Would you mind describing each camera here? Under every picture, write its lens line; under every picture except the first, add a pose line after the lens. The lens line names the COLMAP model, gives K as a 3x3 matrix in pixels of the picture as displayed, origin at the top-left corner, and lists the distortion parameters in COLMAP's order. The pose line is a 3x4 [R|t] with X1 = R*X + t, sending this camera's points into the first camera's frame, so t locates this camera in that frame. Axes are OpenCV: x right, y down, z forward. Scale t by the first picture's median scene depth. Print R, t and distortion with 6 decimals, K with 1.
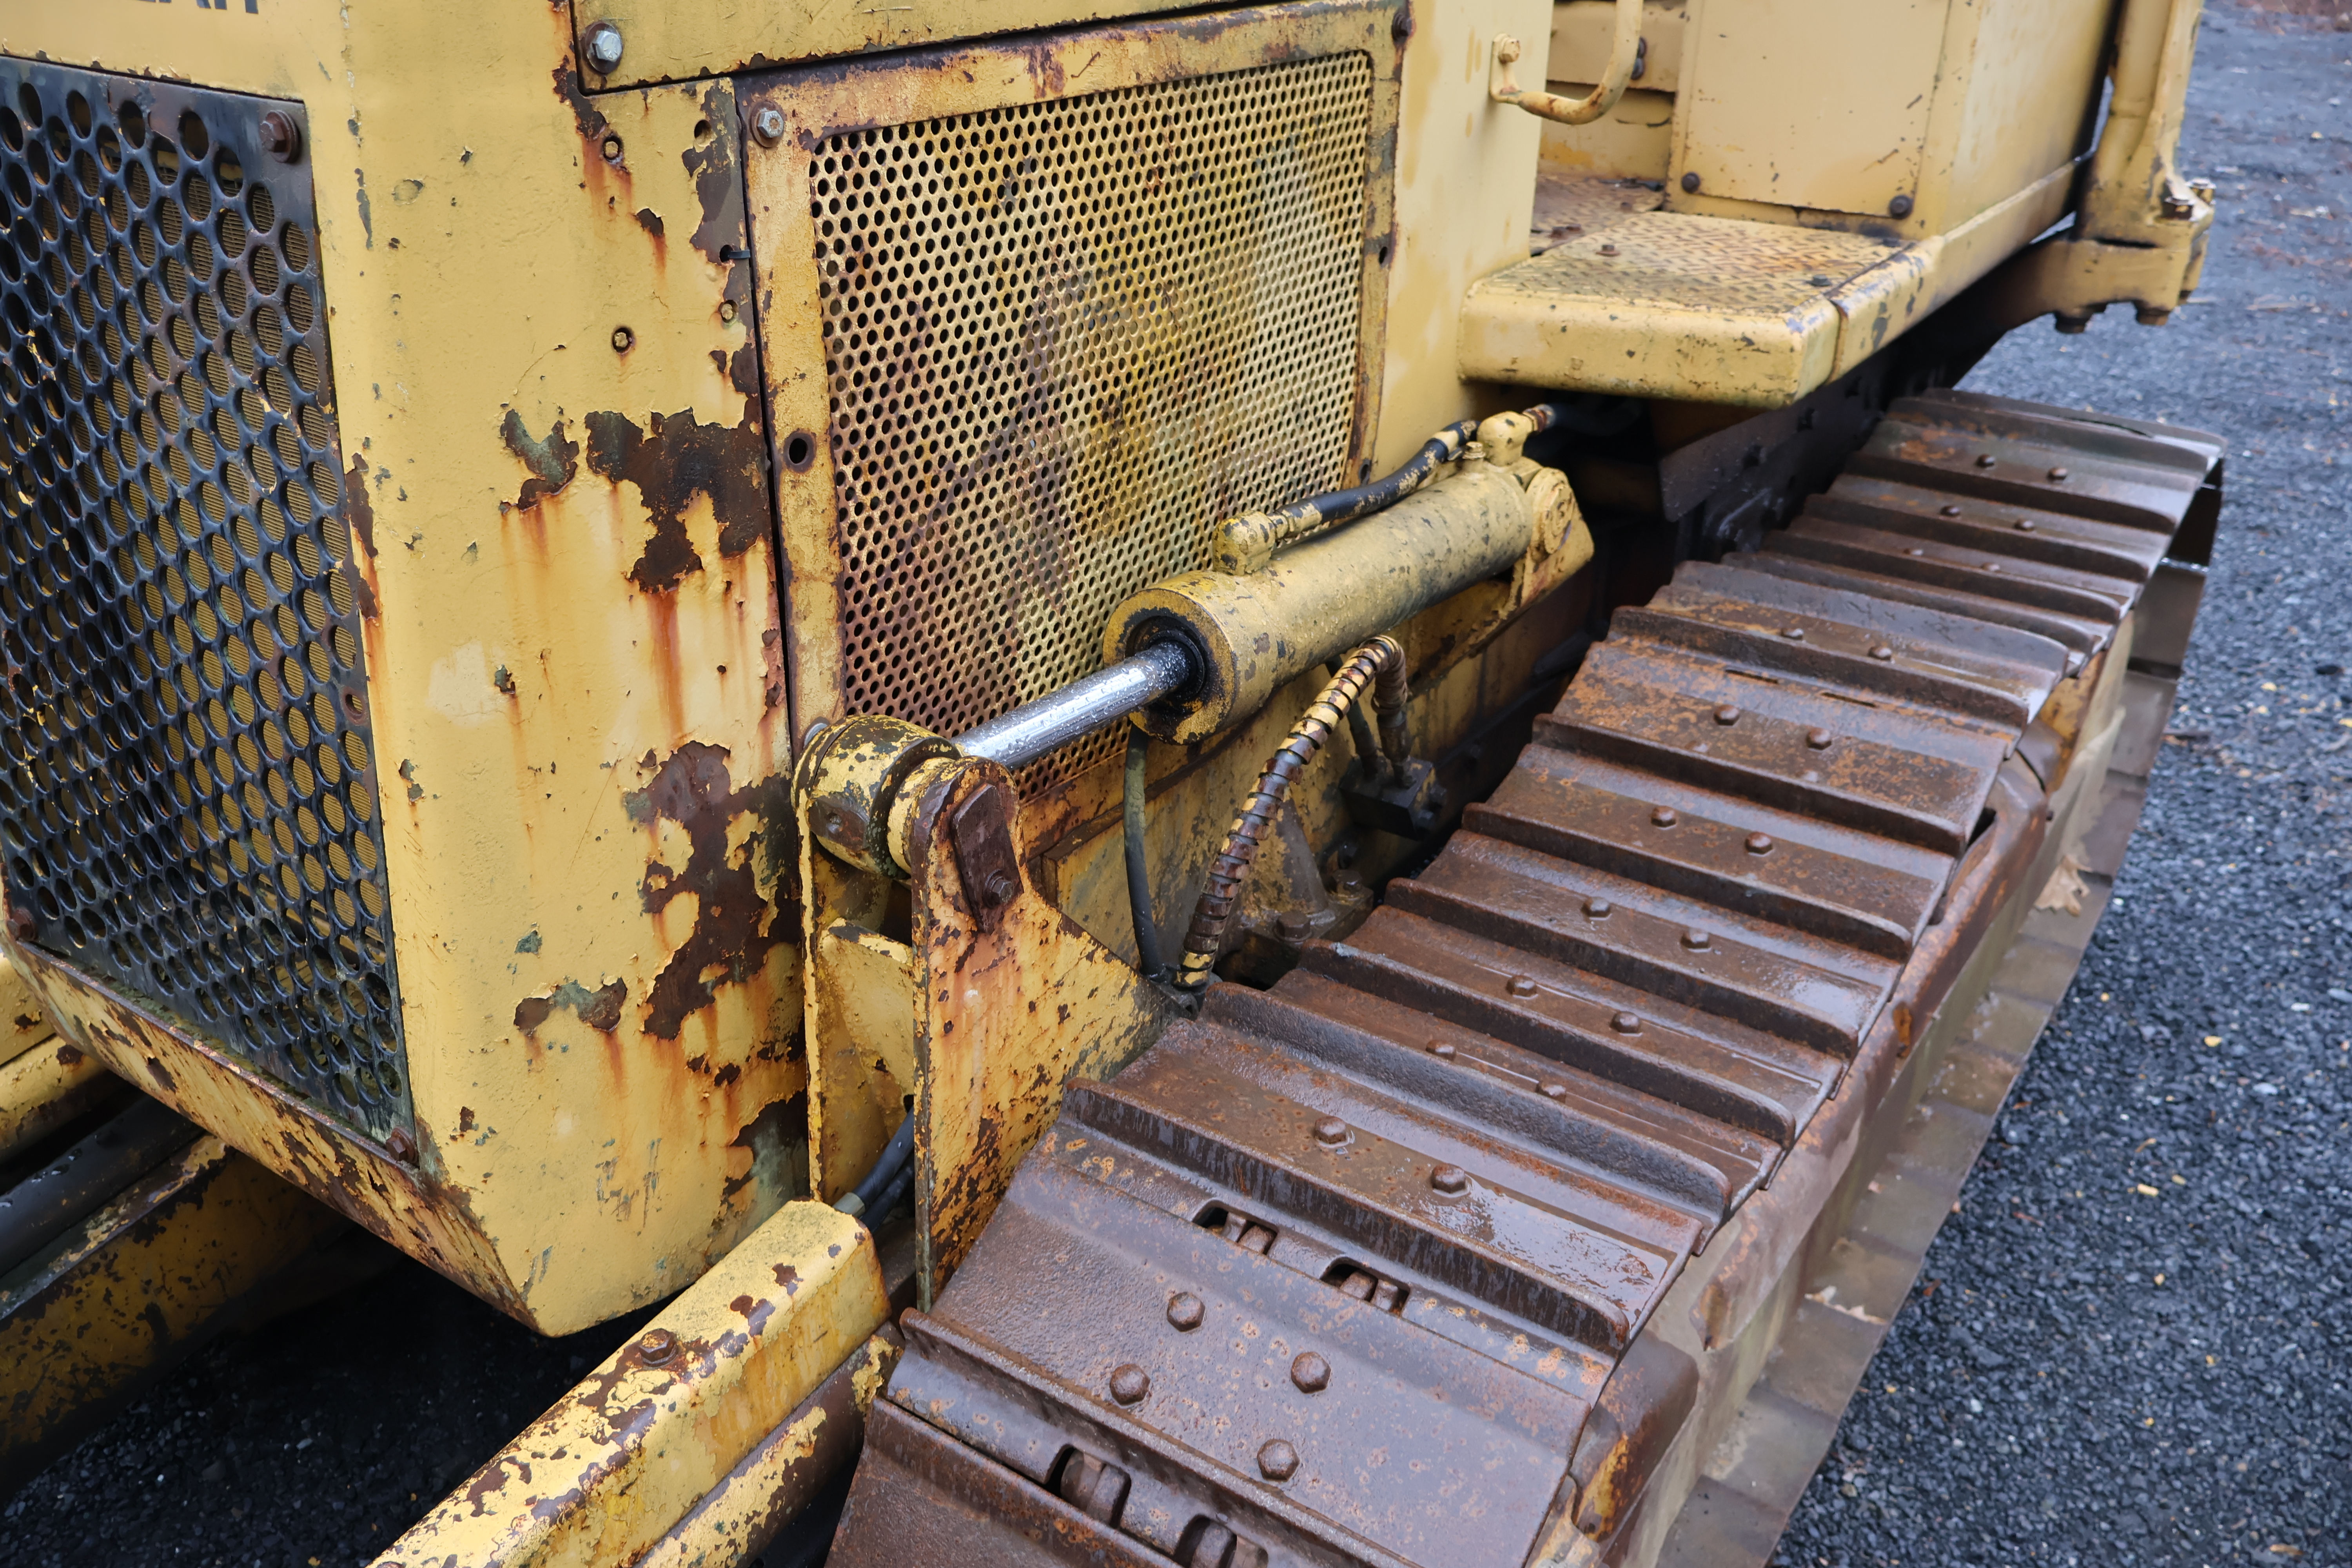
lens RADIAL K [[2000.1, 0, 1172.9], [0, 2000.1, 792.5], [0, 0, 1]] dist [0.006823, 0.001069]
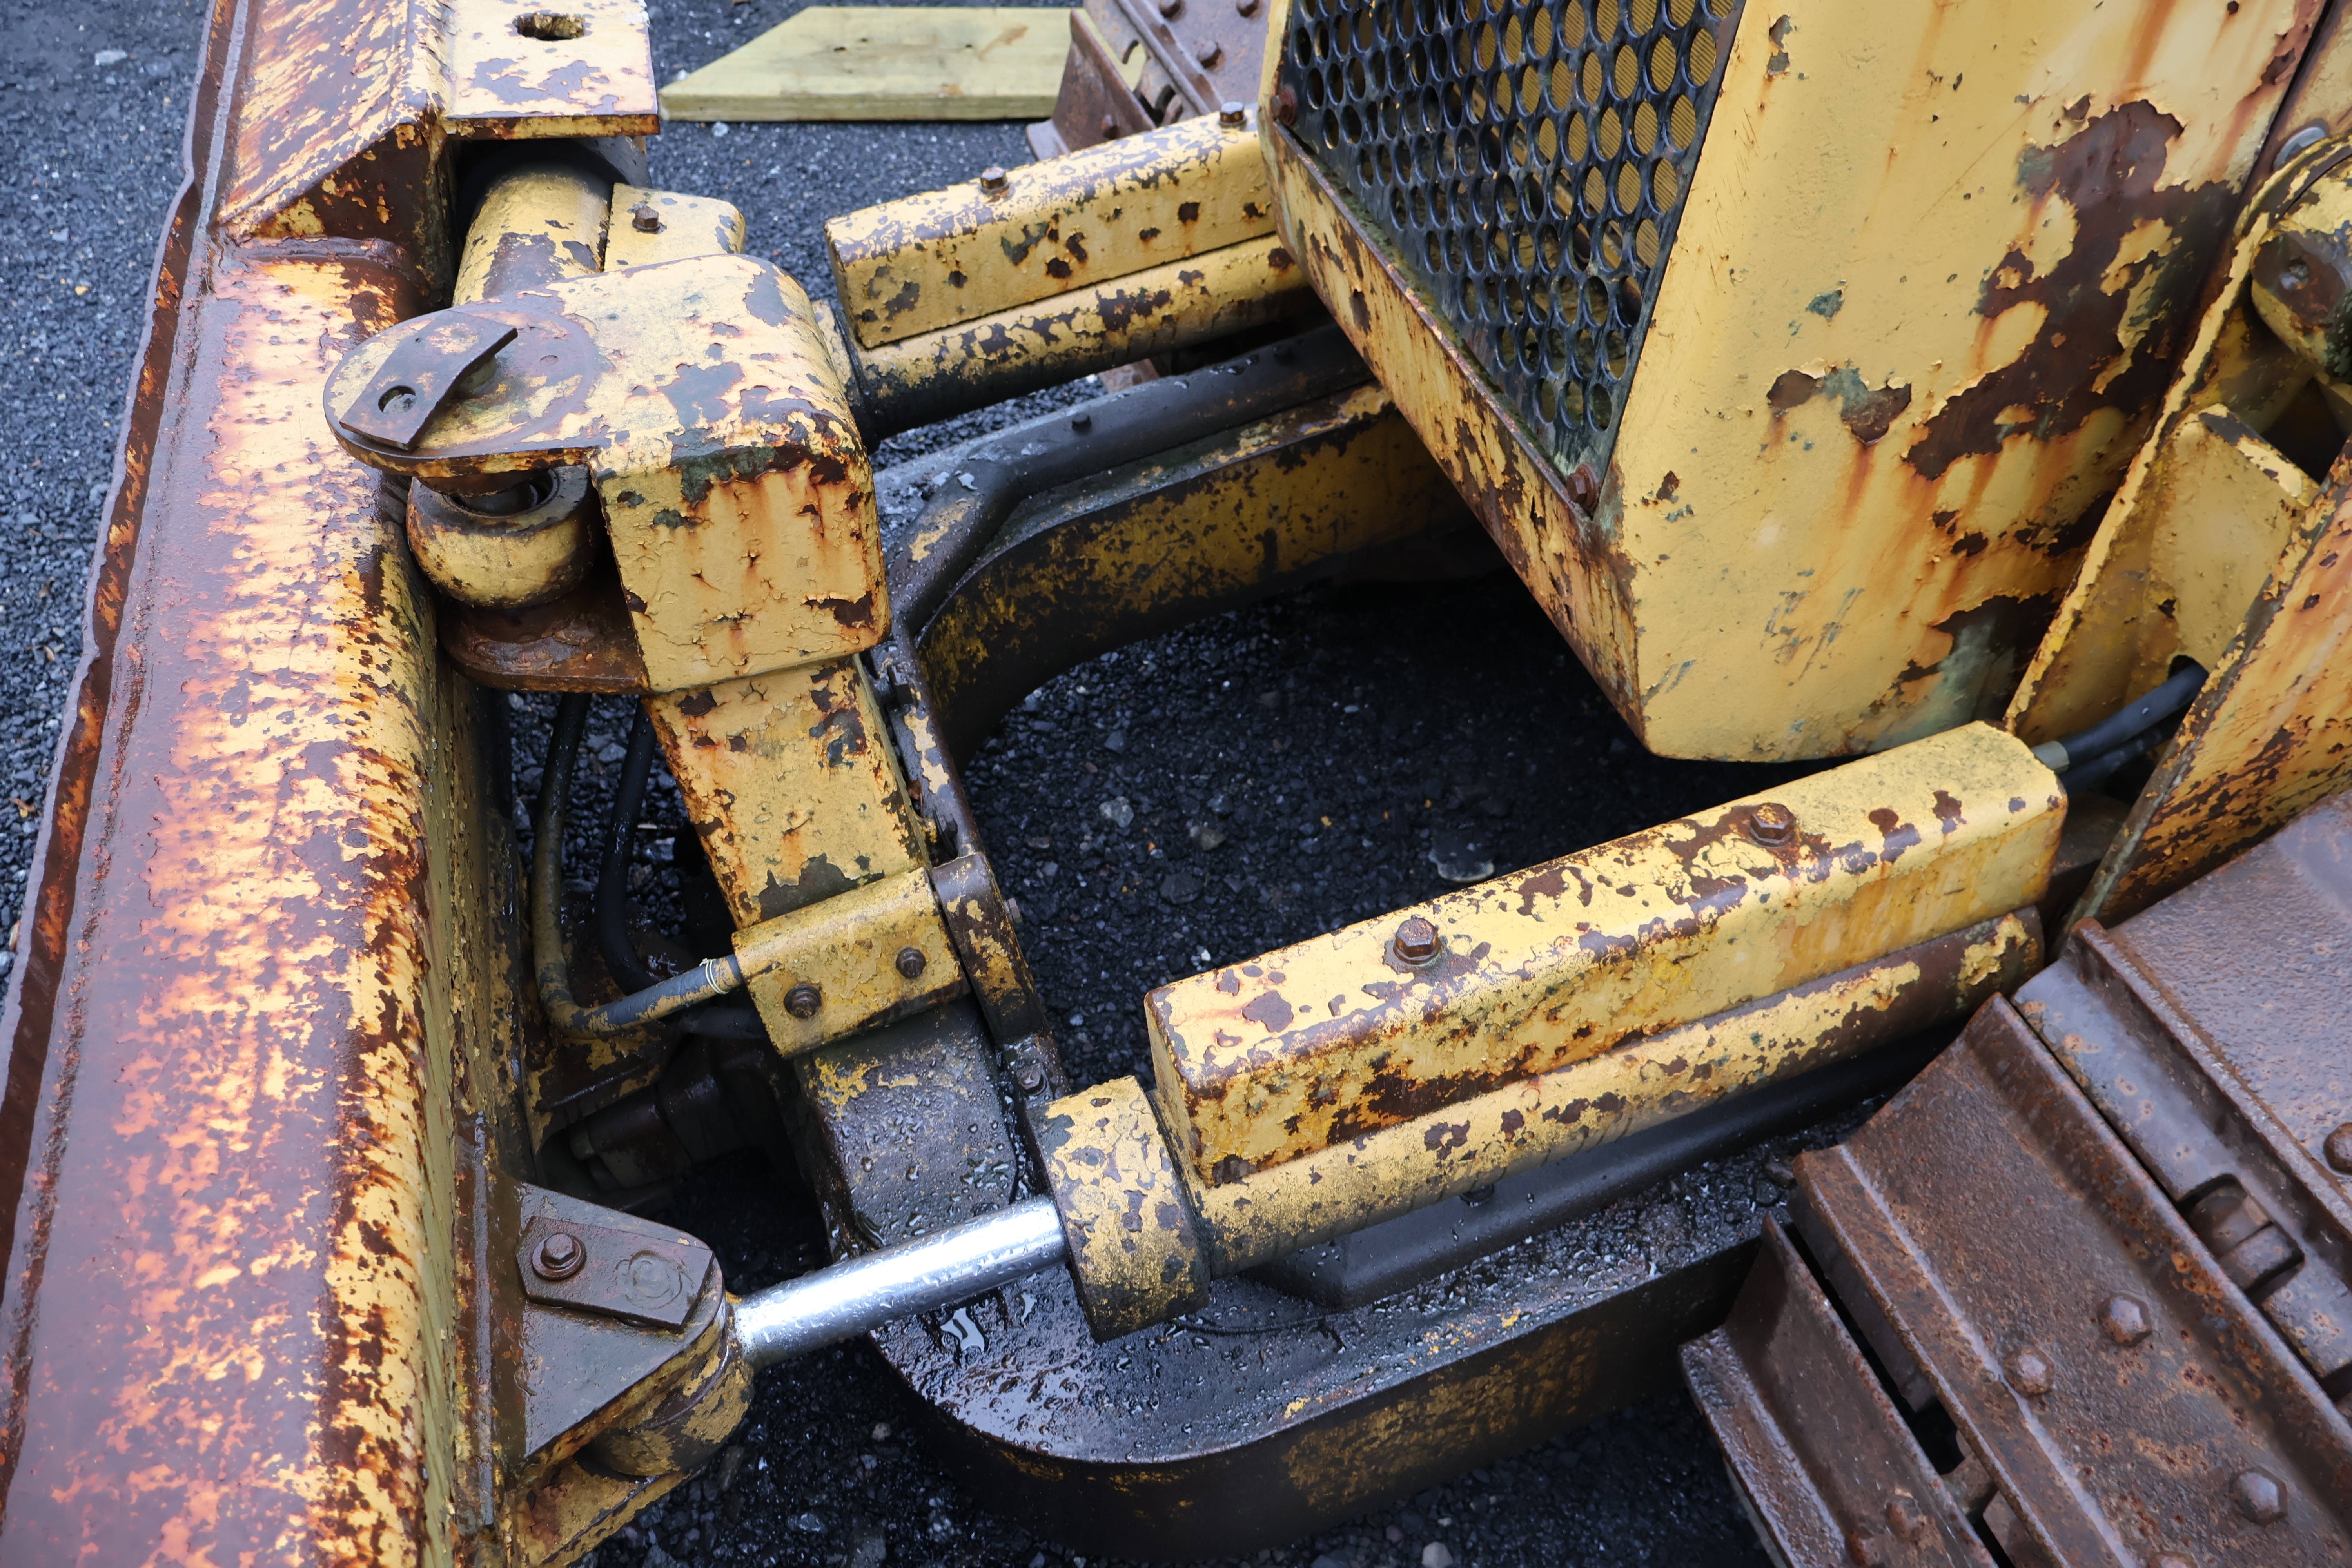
lens RADIAL K [[2000.1, 0, 1172.9], [0, 2000.1, 792.5], [0, 0, 1]] dist [0.006823, 0.001069]
pose [[0.806200, 0.423234, -0.413418, -0.114263], [-0.277928, 0.887781, 0.366879, 0.026791], [0.522301, -0.180878, 0.833358, 0.167262]]
